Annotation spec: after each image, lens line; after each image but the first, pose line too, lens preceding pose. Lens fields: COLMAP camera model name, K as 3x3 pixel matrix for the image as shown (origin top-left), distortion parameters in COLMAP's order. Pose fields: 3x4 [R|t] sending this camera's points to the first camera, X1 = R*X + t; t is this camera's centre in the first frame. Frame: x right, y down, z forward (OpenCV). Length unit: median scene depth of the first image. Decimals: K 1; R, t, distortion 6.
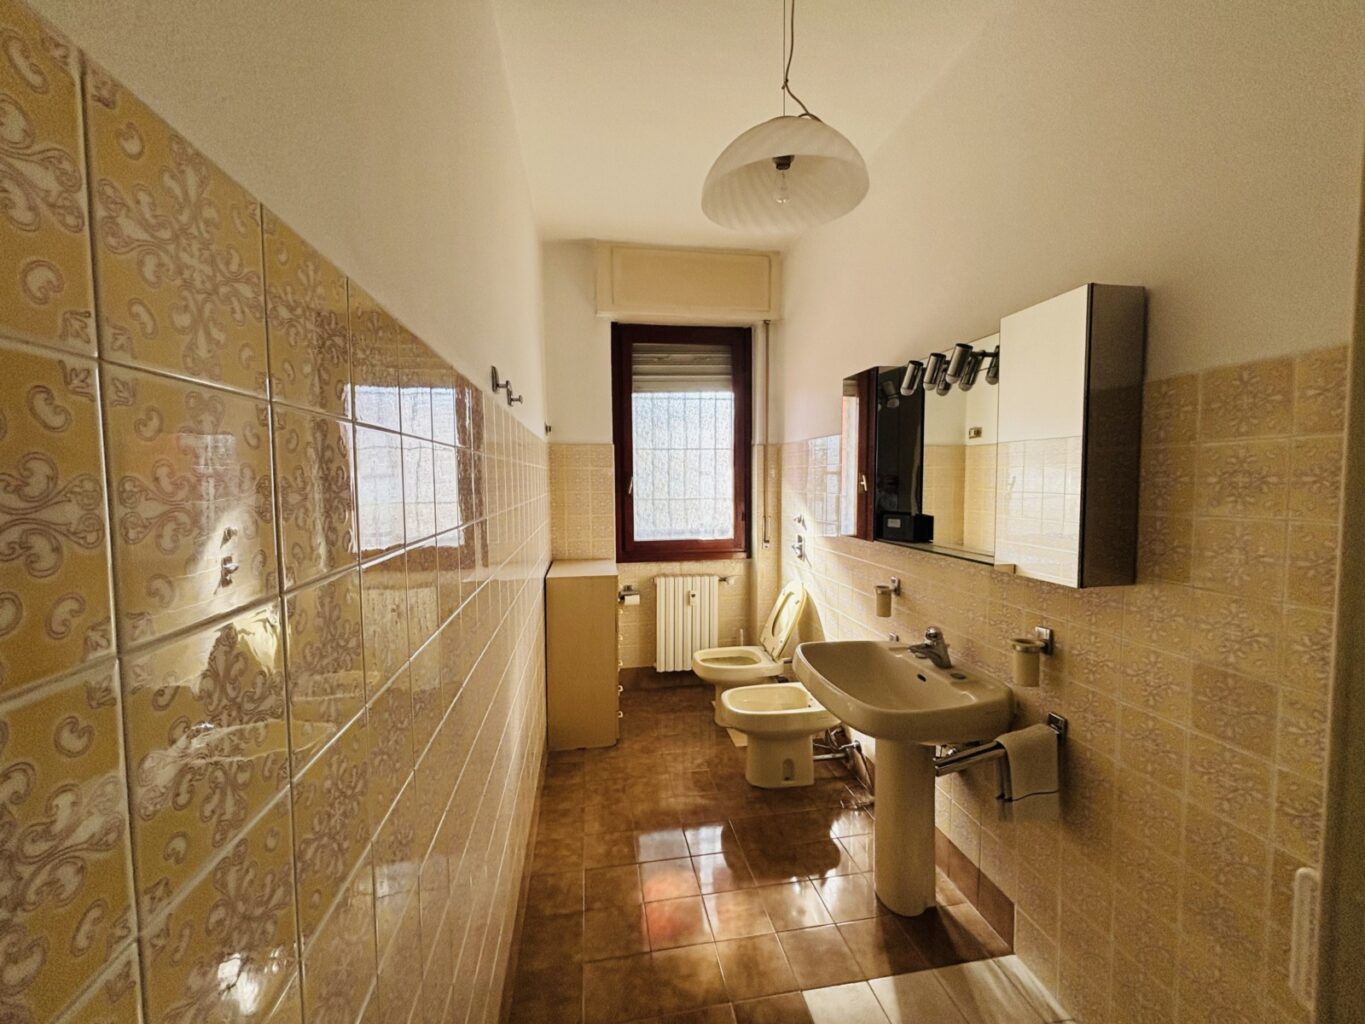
lens RADIAL K [[546.9, 0, 682.2], [0, 546.9, 508.9], [0, 0, 1]] dist [0.003069, -0.000378]
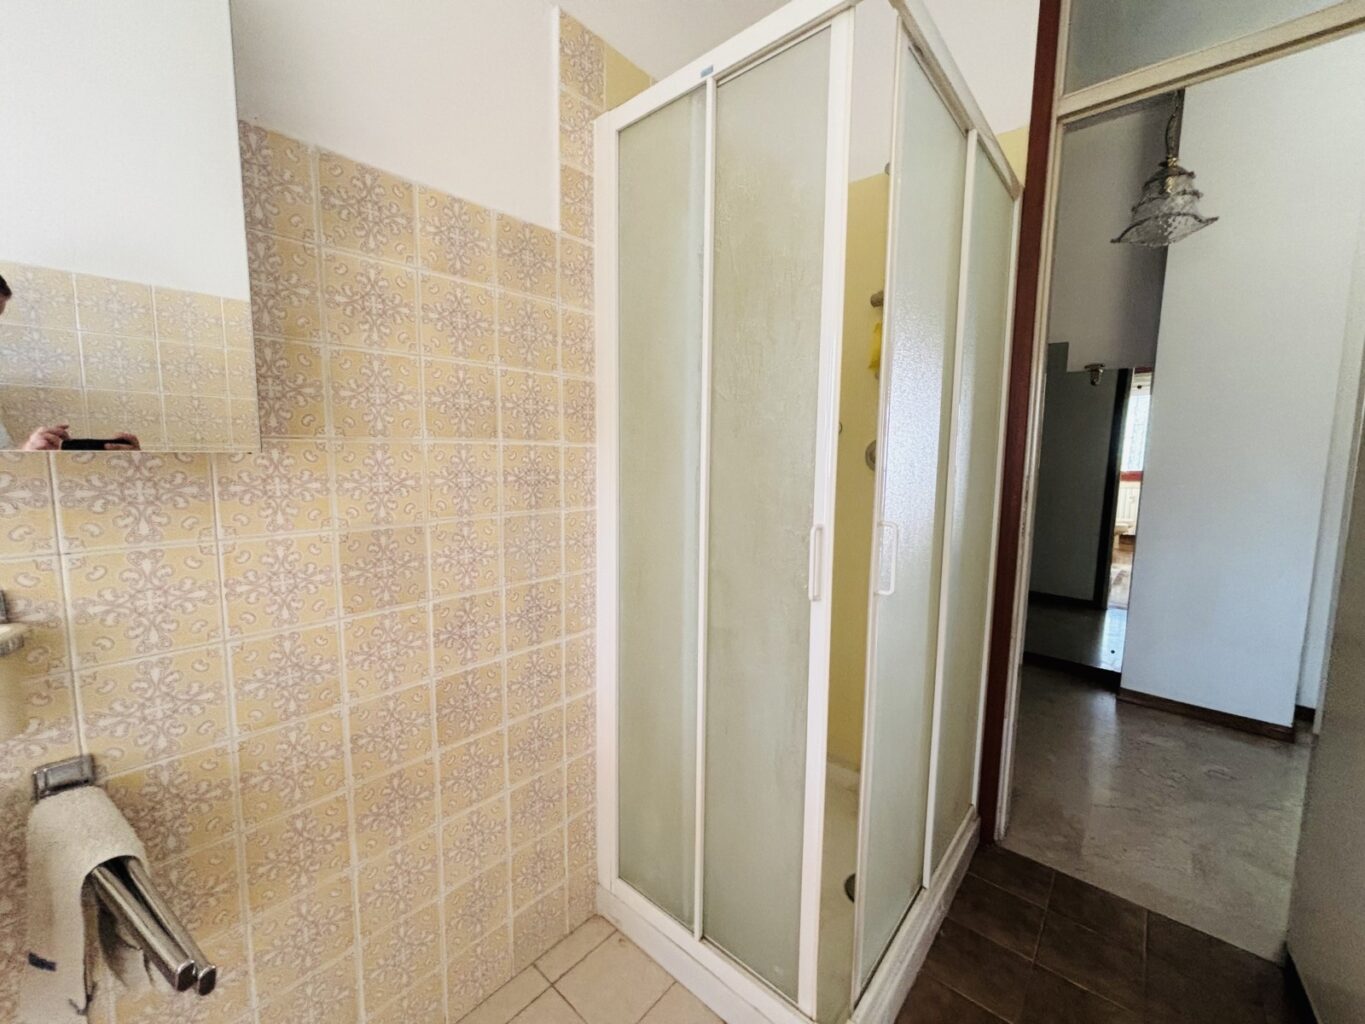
lens RADIAL K [[546.9, 0, 682.2], [0, 546.9, 508.9], [0, 0, 1]] dist [0.003069, -0.000378]
pose [[-0.625219, -0.080319, 0.776305, 0.011513], [0.039824, 0.990111, 0.134514, 0.162930], [-0.779432, 0.115016, -0.615838, 1.140985]]
